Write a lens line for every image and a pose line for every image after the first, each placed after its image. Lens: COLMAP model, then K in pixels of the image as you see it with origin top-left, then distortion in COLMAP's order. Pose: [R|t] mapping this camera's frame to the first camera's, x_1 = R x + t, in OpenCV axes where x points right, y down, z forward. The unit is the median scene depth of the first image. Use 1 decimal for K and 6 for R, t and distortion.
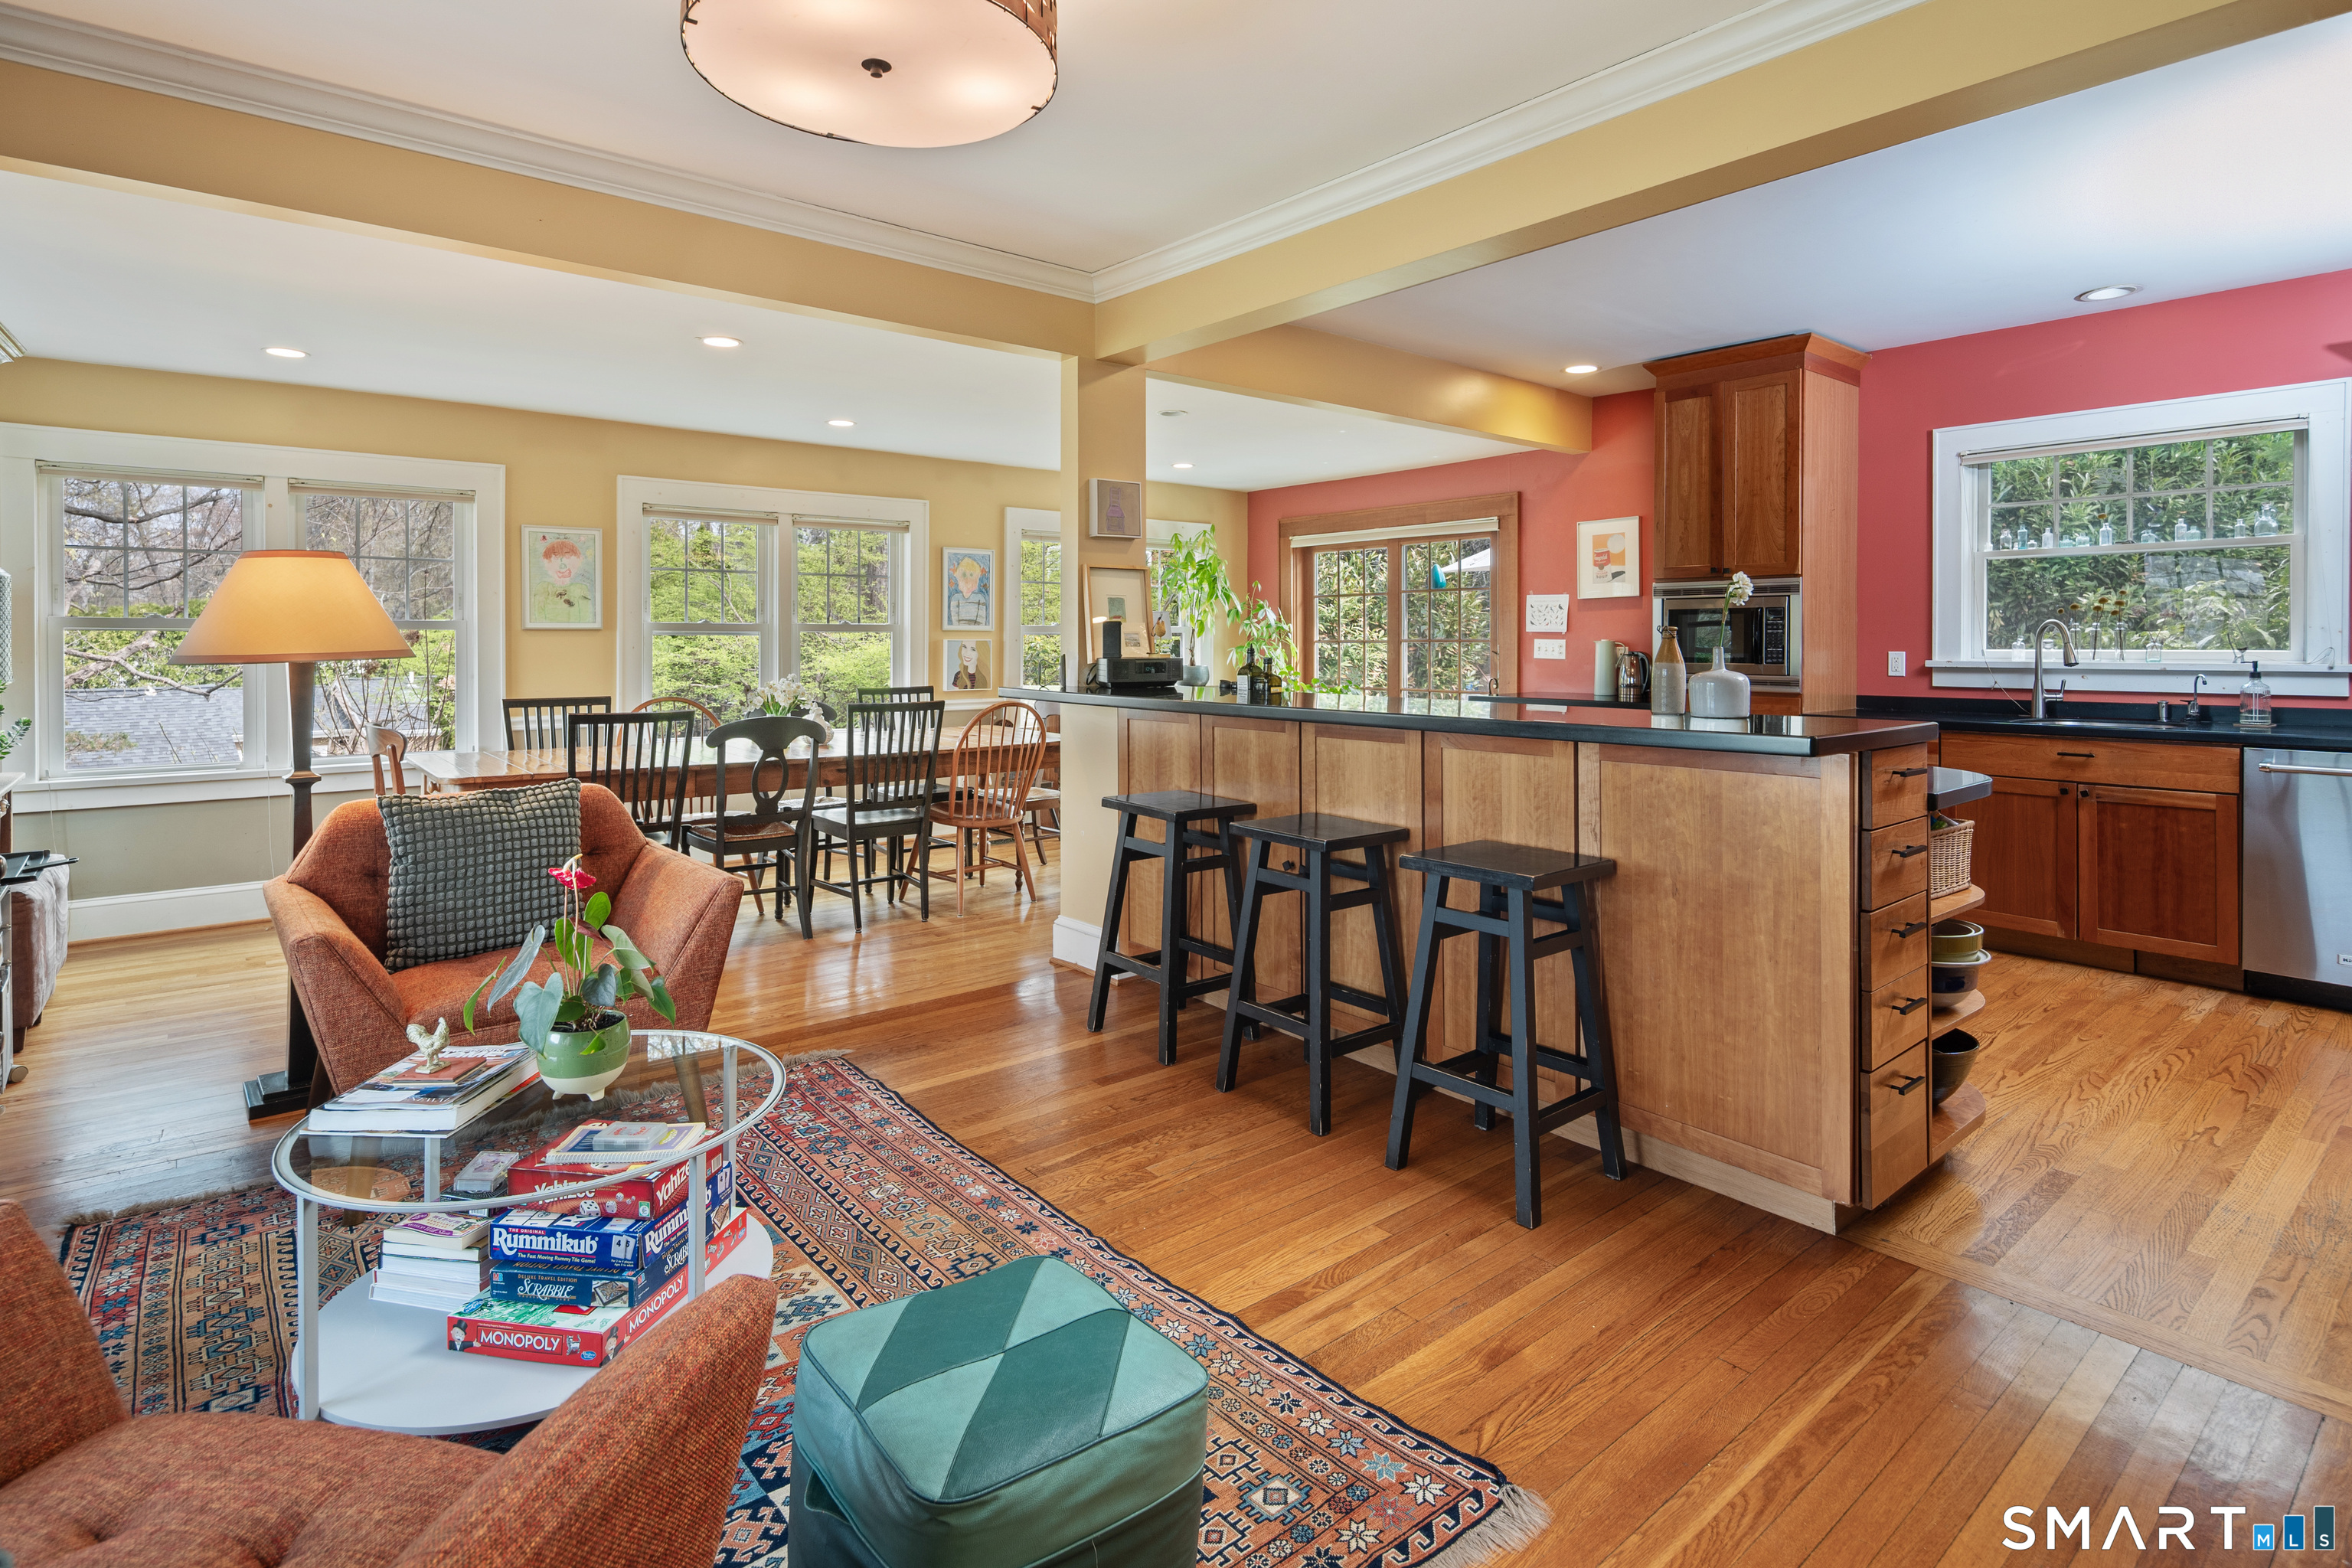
lens RADIAL K [[1159.2, 0, 1179.0], [0, 1159.2, 648.8], [0, 0, 1]] dist [-0.001111, -0.000913]
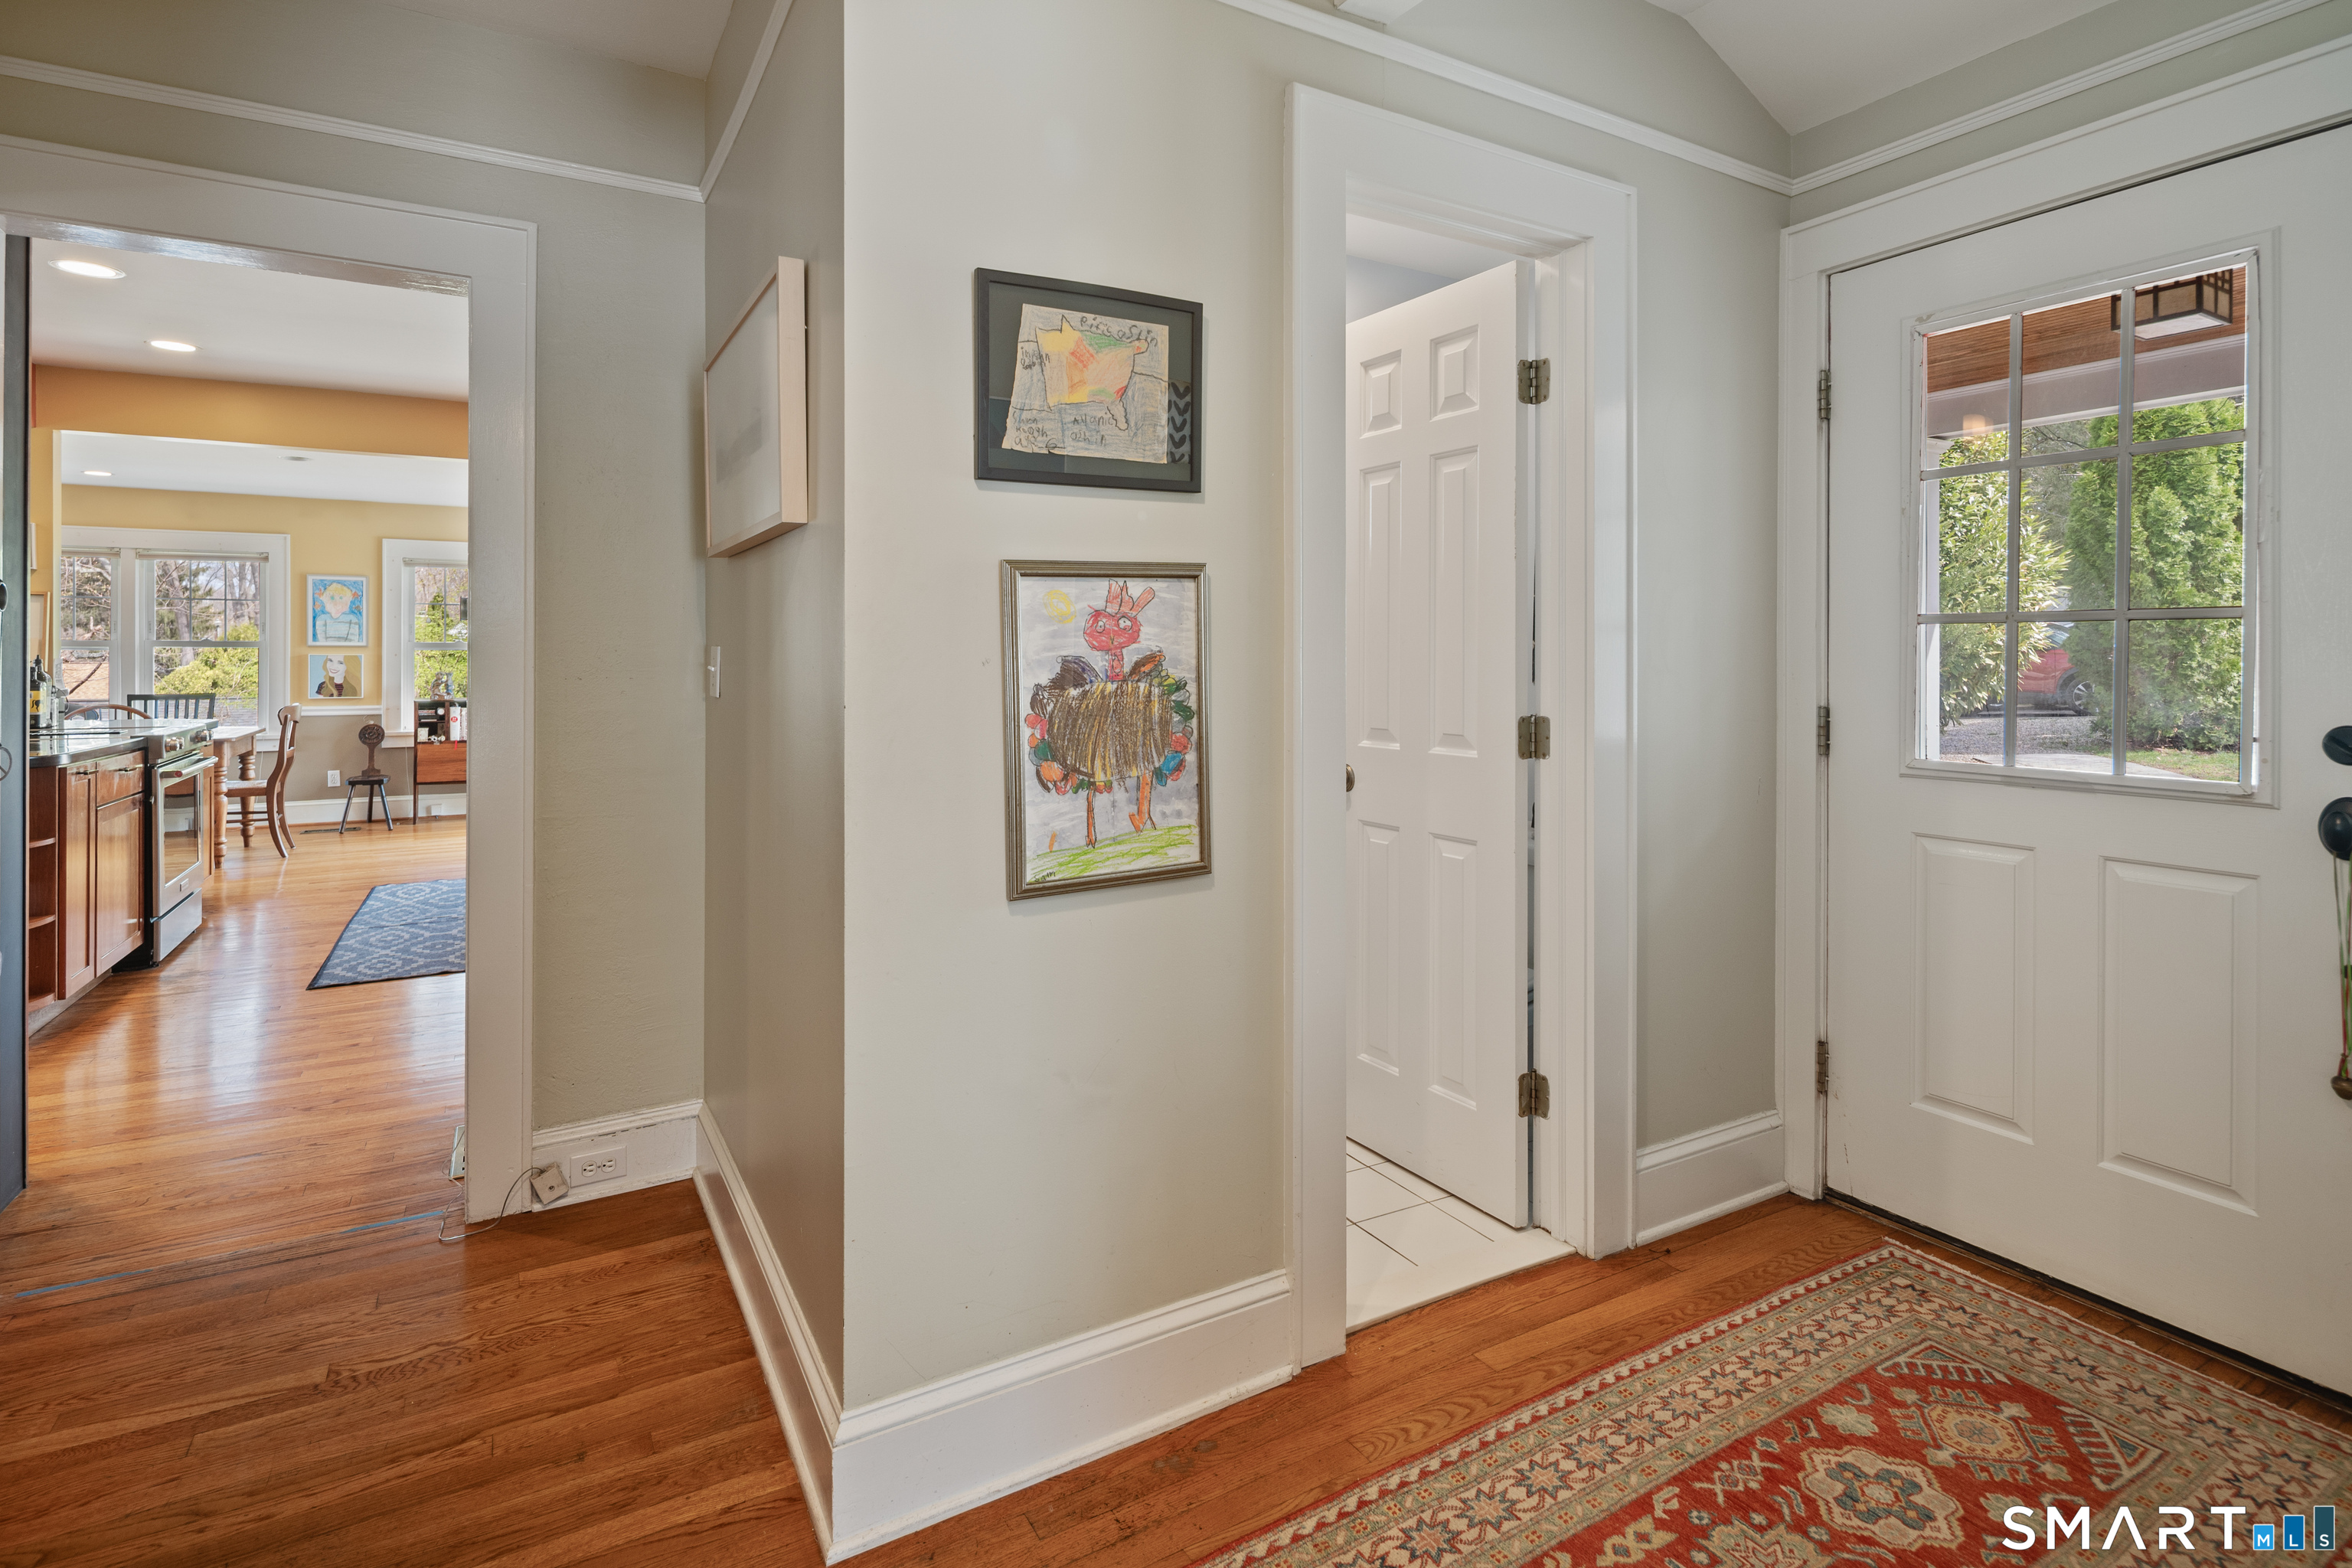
lens RADIAL K [[1159.2, 0, 1179.0], [0, 1159.2, 648.8], [0, 0, 1]] dist [-0.001111, -0.000913]
pose [[0.986536, -0.001553, -0.163537, 1.078922], [-0.000924, 0.999886, -0.015066, 0.004272], [0.163541, 0.015014, 0.986422, -0.000942]]
